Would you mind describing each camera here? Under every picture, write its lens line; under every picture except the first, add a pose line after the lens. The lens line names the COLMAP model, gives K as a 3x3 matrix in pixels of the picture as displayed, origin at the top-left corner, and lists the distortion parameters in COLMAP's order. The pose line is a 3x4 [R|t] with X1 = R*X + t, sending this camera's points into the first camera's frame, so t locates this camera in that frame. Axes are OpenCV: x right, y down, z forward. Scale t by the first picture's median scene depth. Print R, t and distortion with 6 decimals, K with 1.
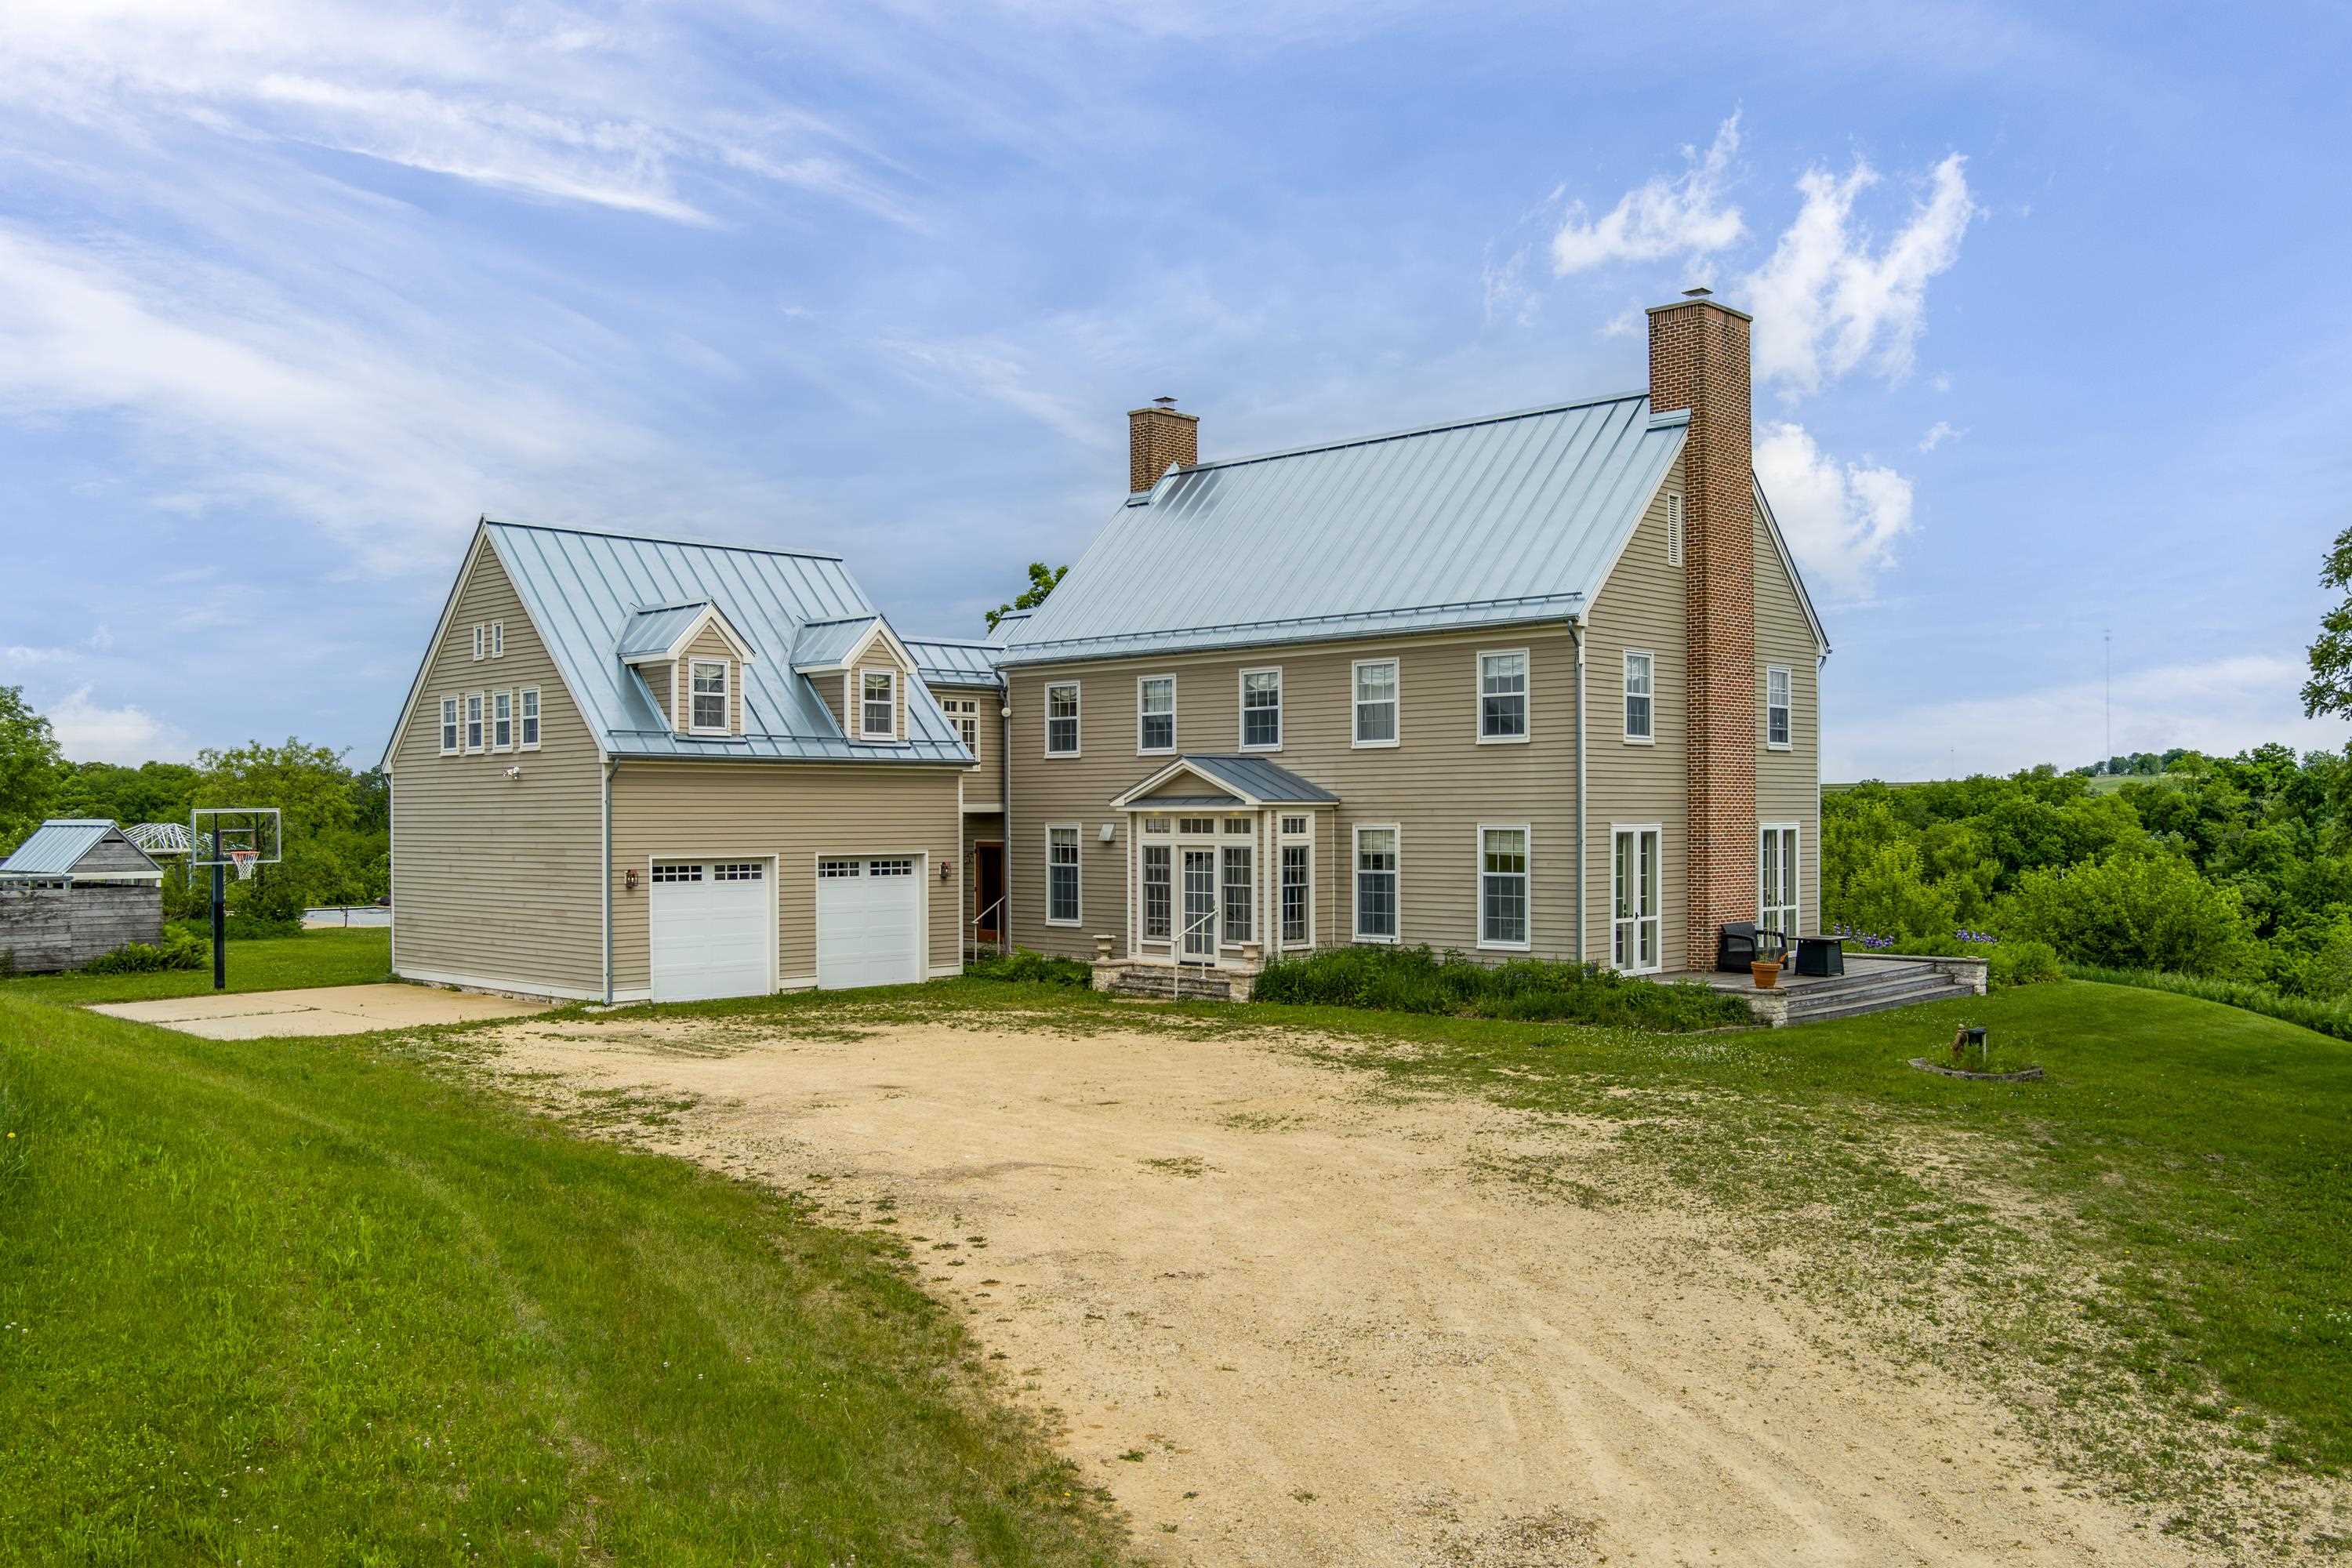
lens RADIAL K [[1960.5, 0, 1207.7], [0, 1960.5, 831.5], [0, 0, 1]] dist [-0.068965, 0.003890]
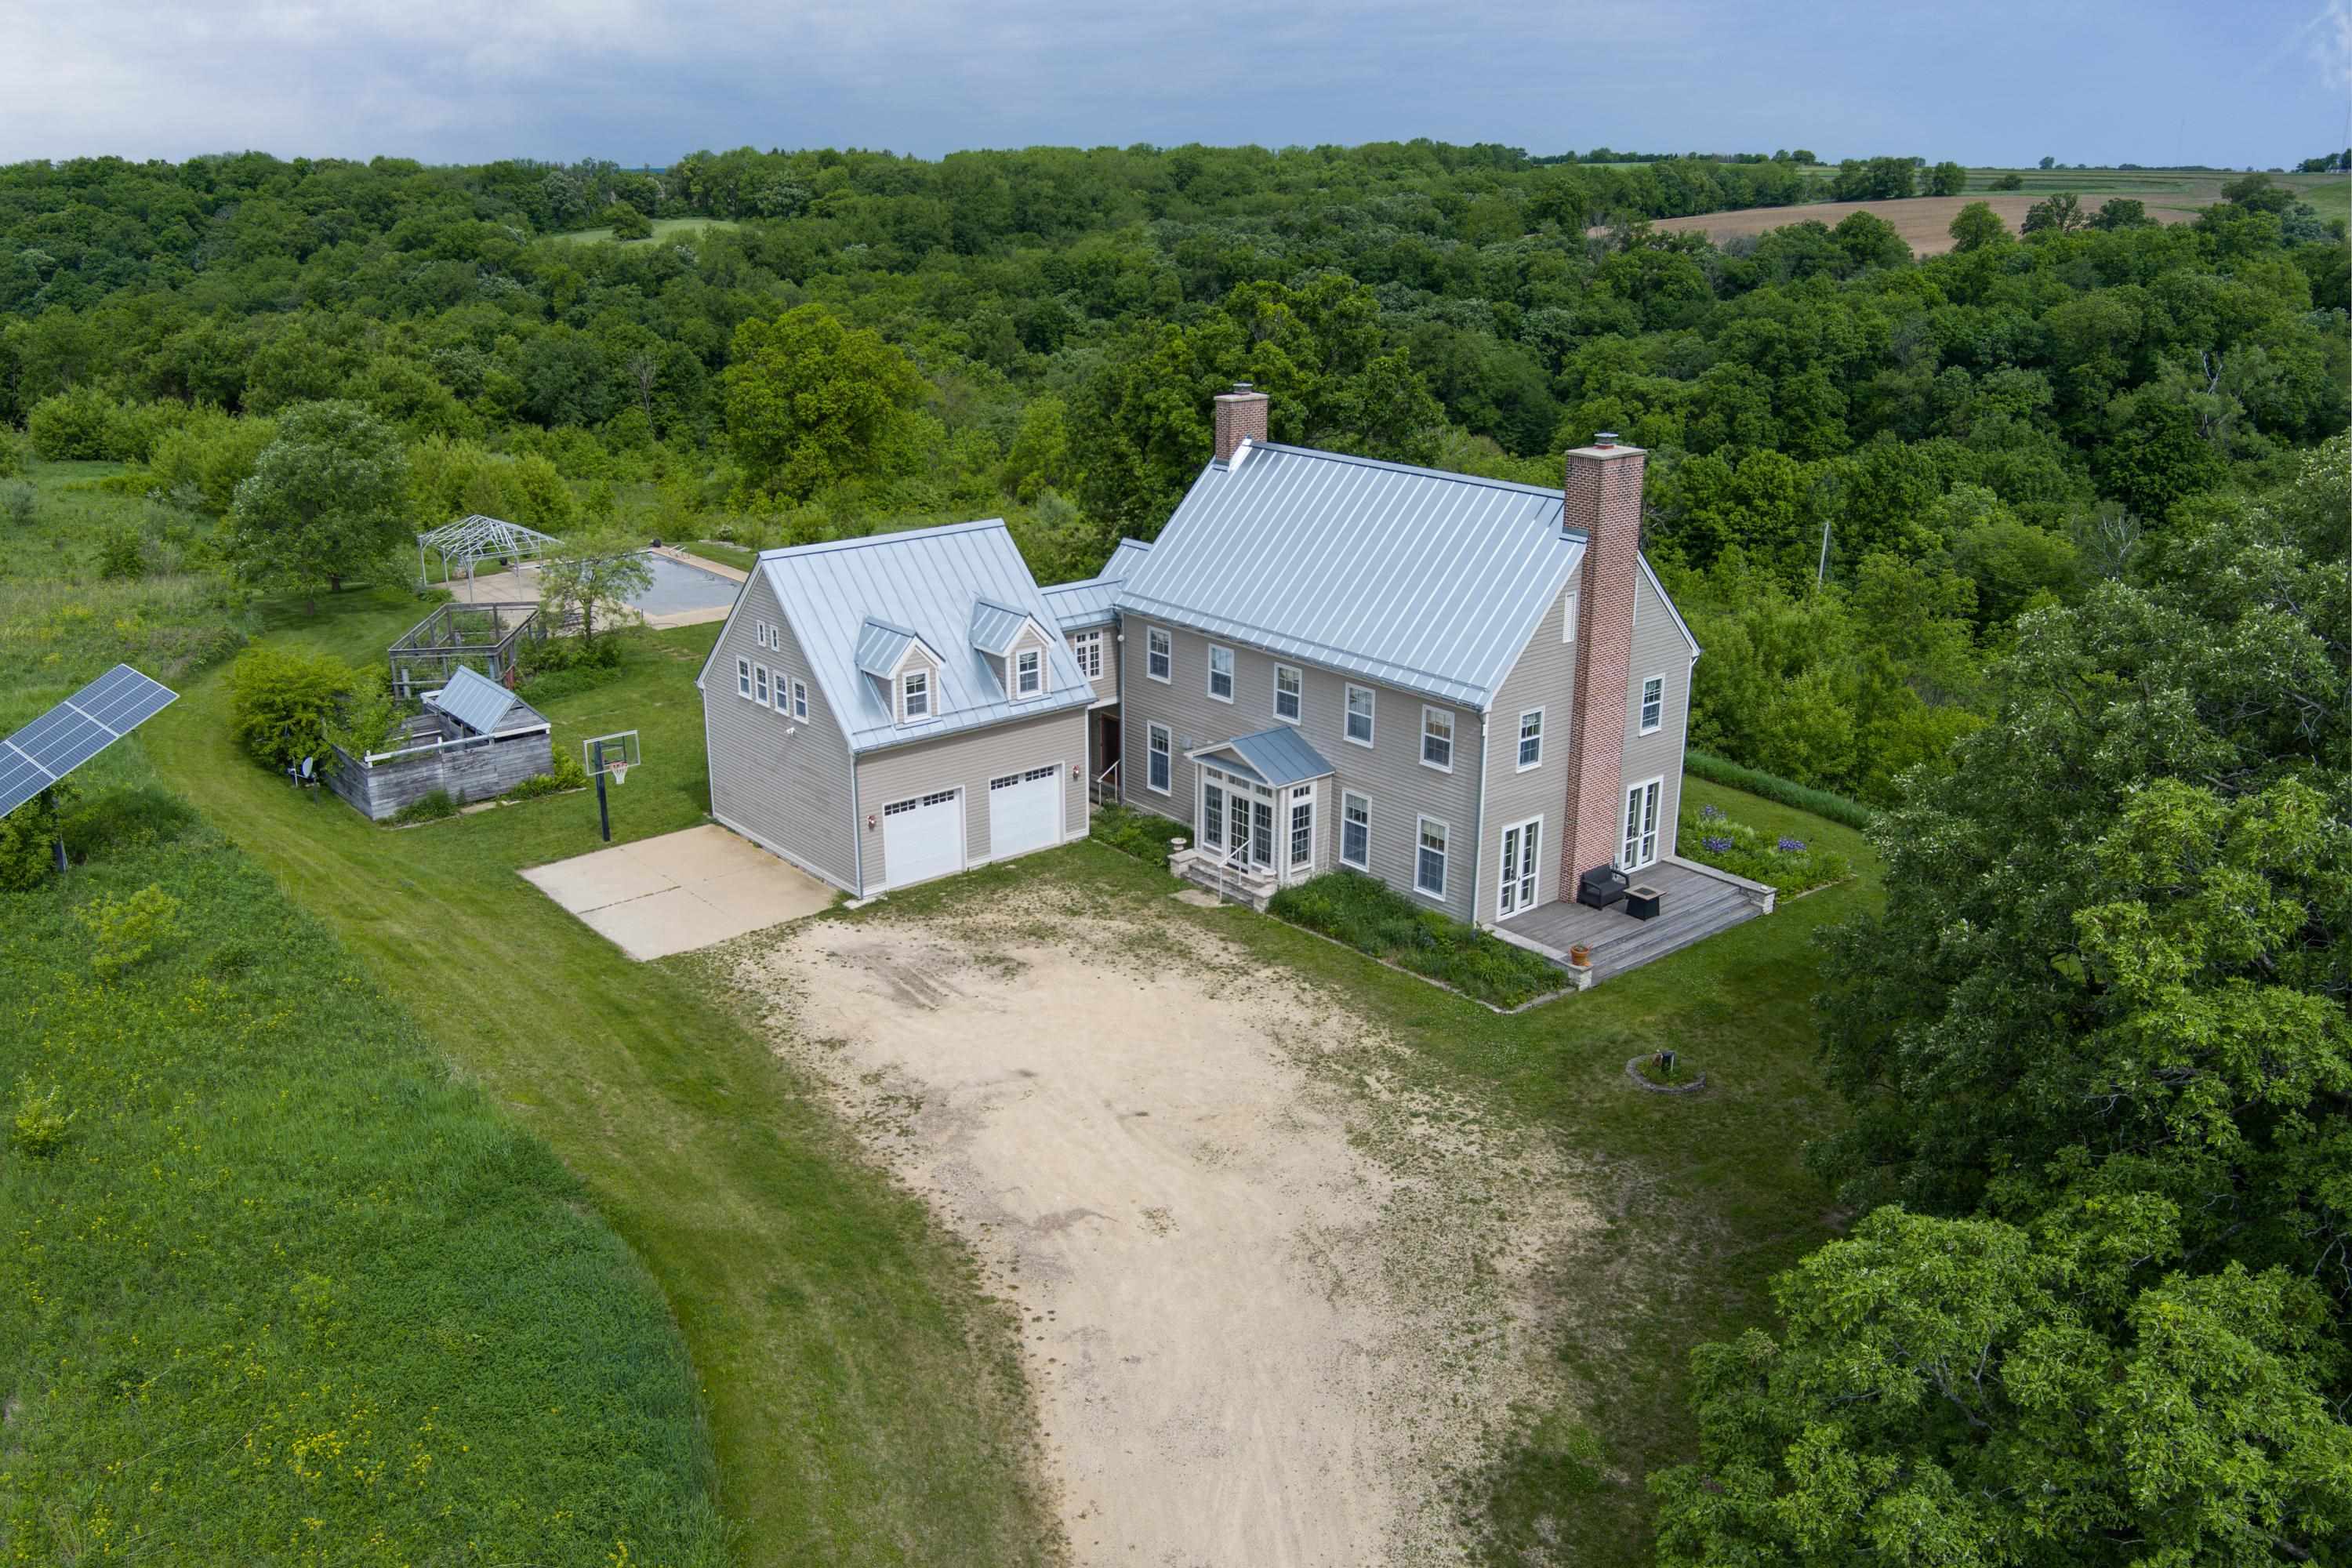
lens RADIAL K [[1886.6, 0, 1176.0], [0, 1886.6, 784.0], [0, 0, 1]] dist [-0.076196, 0.029056]
pose [[0.993710, 0.043957, -0.102997, 0.096561], [-0.010275, 0.951648, 0.307019, -0.450169], [0.111513, -0.304029, 0.946114, -0.374839]]
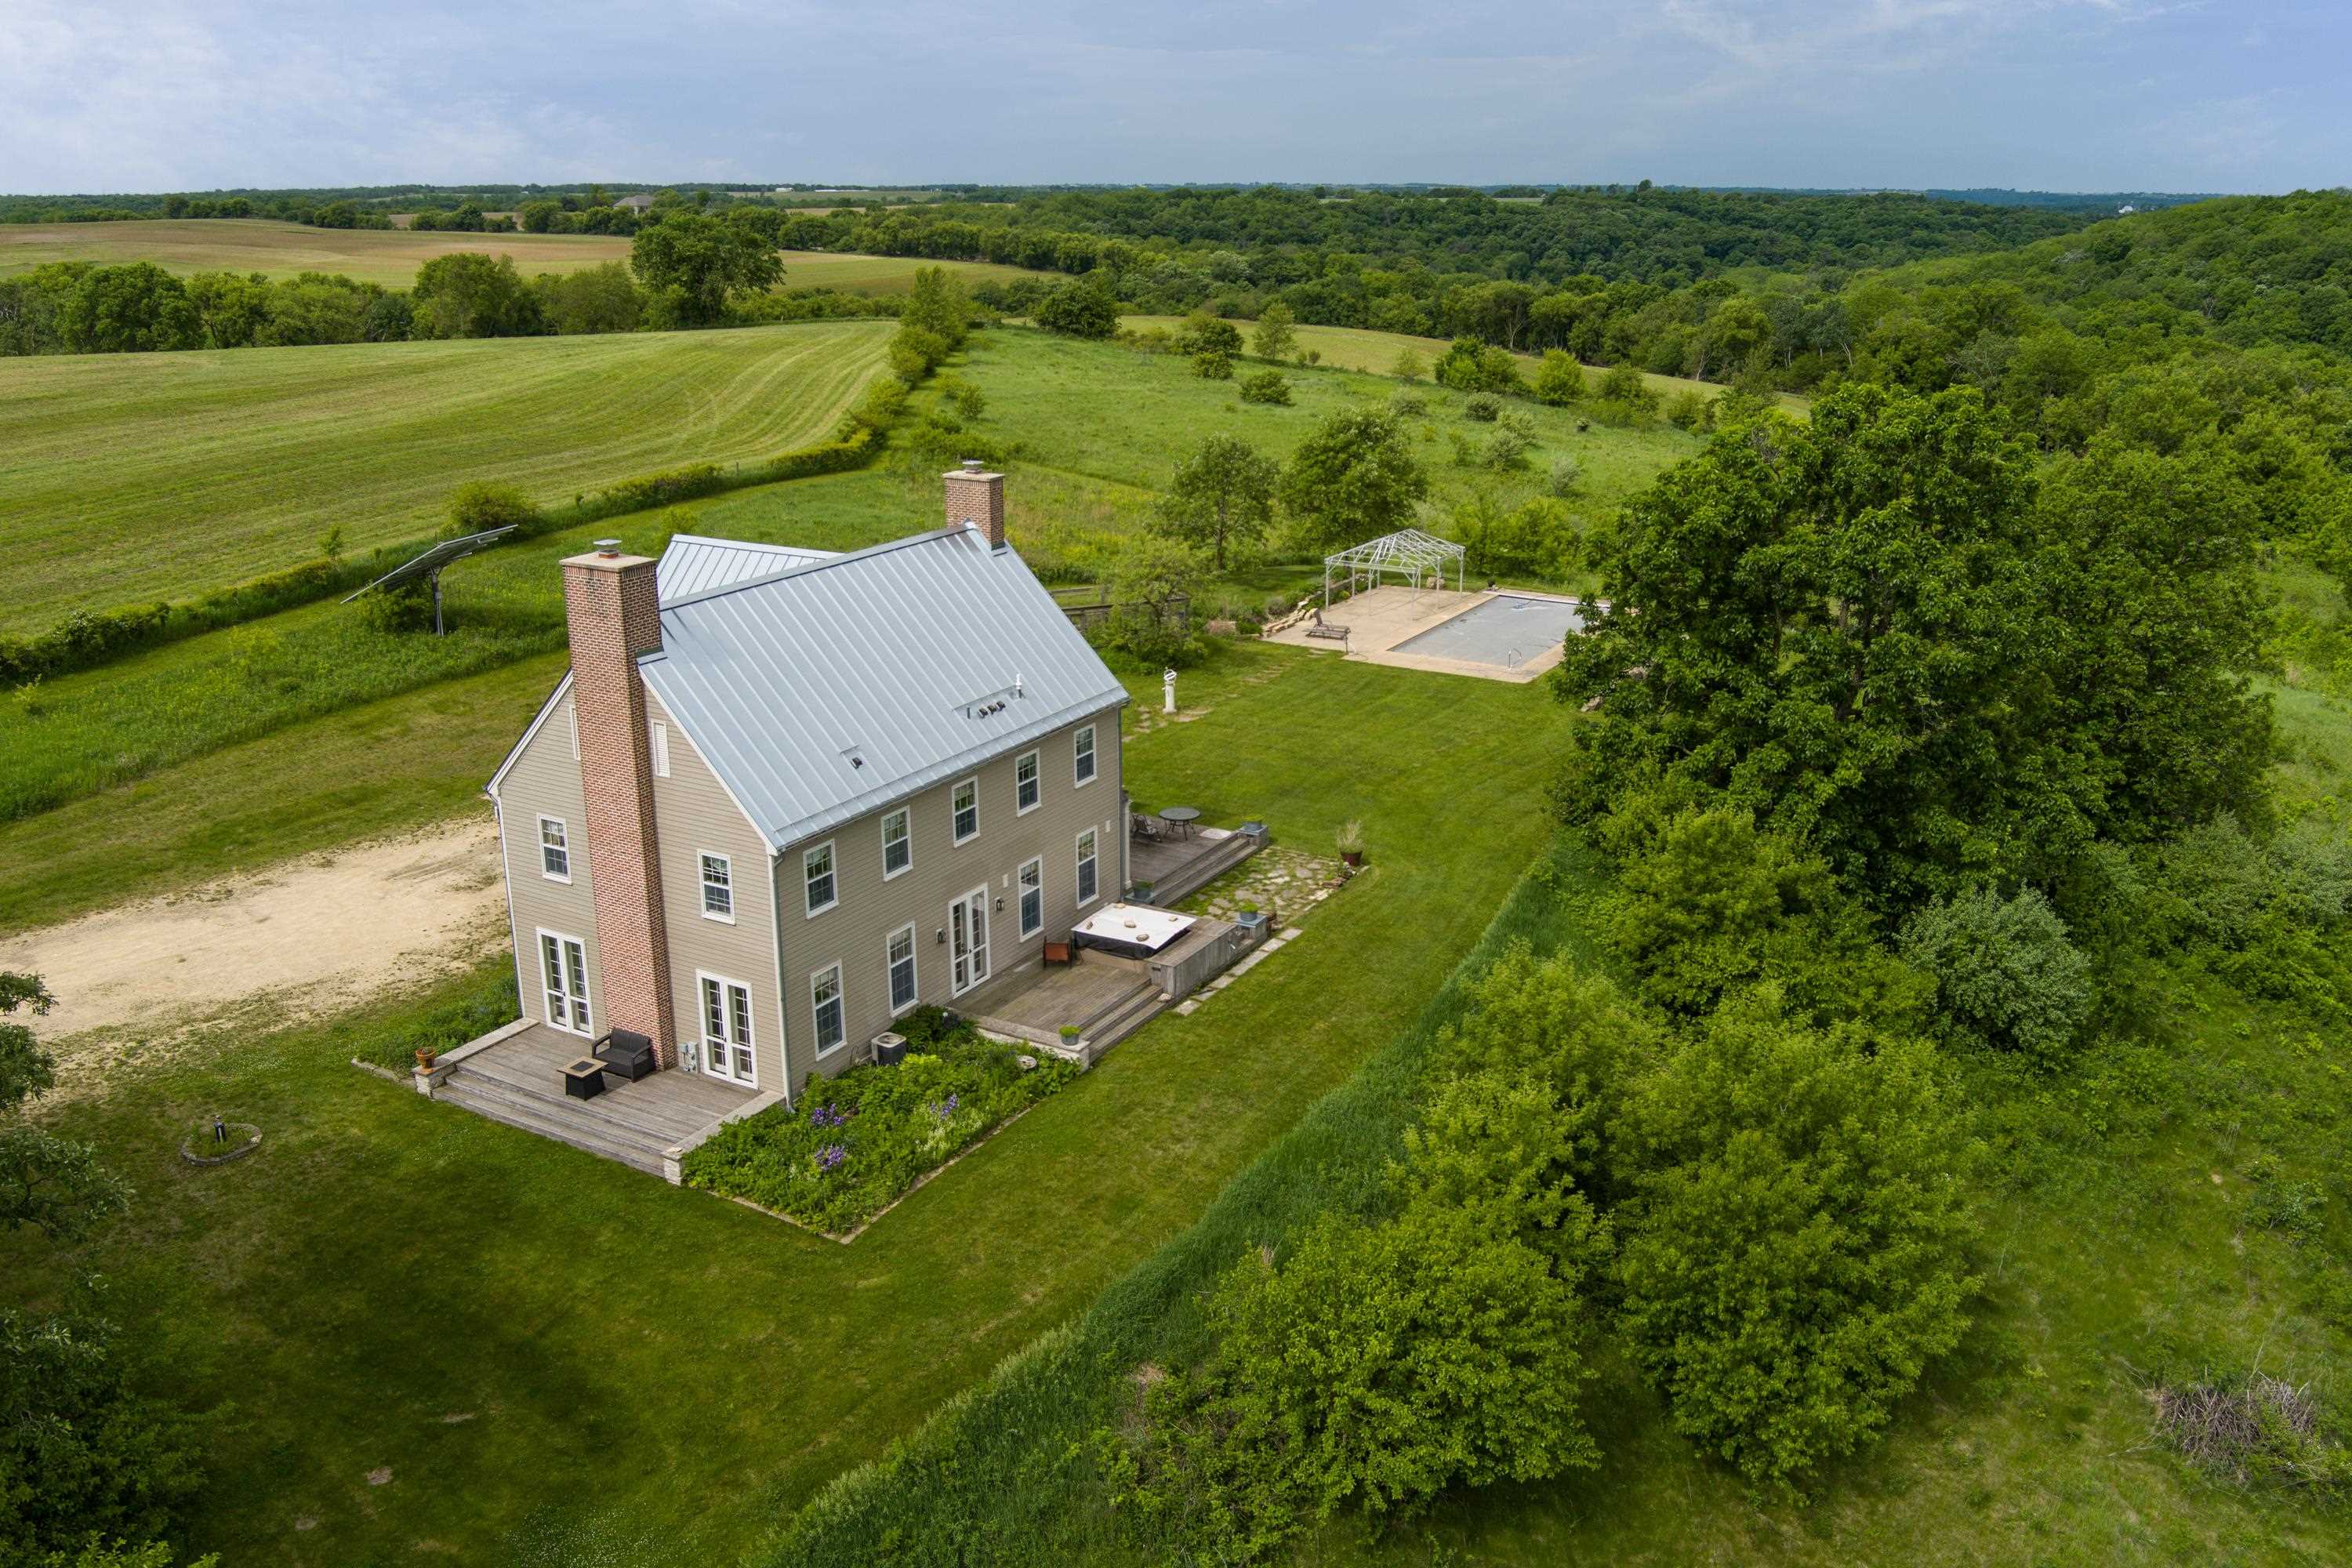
lens RADIAL K [[1945.7, 0, 1176.0], [0, 1945.7, 784.0], [0, 0, 1]] dist [-0.084865, 0.047945]
pose [[0.226251, 0.301398, -0.926266, 1.493537], [-0.001334, 0.951020, 0.309127, -0.509294], [0.974068, -0.068705, 0.215571, 1.083833]]
